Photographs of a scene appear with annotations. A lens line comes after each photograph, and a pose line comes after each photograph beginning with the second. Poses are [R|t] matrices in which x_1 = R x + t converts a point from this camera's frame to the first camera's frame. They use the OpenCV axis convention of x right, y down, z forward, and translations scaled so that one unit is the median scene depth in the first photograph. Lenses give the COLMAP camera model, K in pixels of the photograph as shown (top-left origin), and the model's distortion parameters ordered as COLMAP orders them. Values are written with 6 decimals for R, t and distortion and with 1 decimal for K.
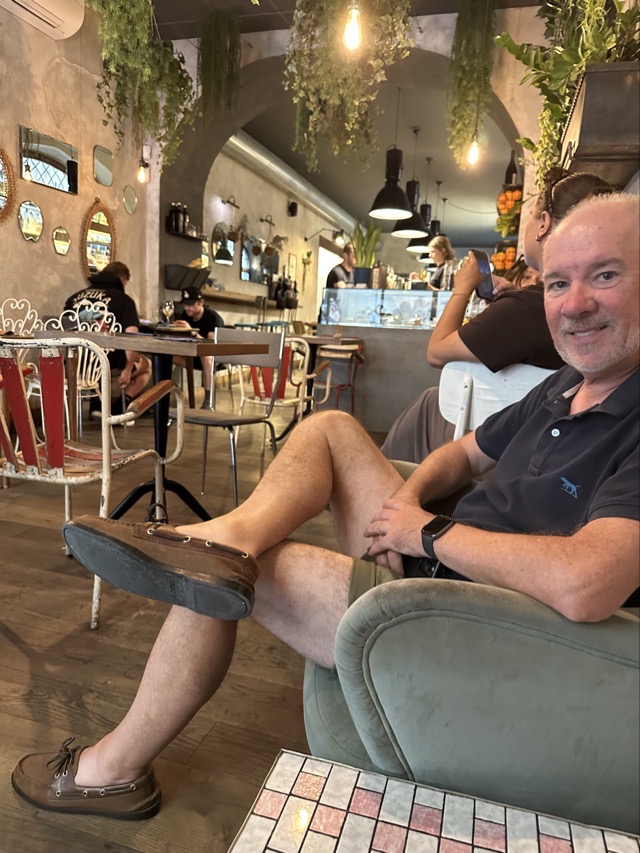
lens RADIAL K [[593.7, 0, 325.7], [0, 593.7, 426.7], [0, 0, 1]] dist [-0.003046, -0.005134]
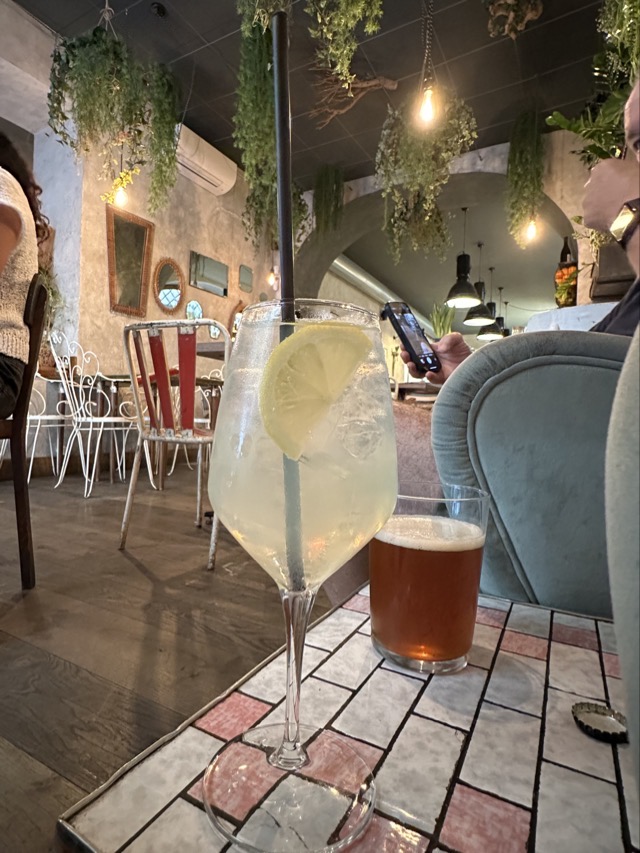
lens RADIAL K [[459.1, 0, 313.3], [0, 459.1, 423.7], [0, 0, 1]] dist [-0.010143, 0.001547]
pose [[0.977564, -0.022438, -0.209442, -0.002369], [-0.013389, 0.985680, -0.168092, 0.087835], [0.210214, 0.167125, 0.963265, 0.060880]]
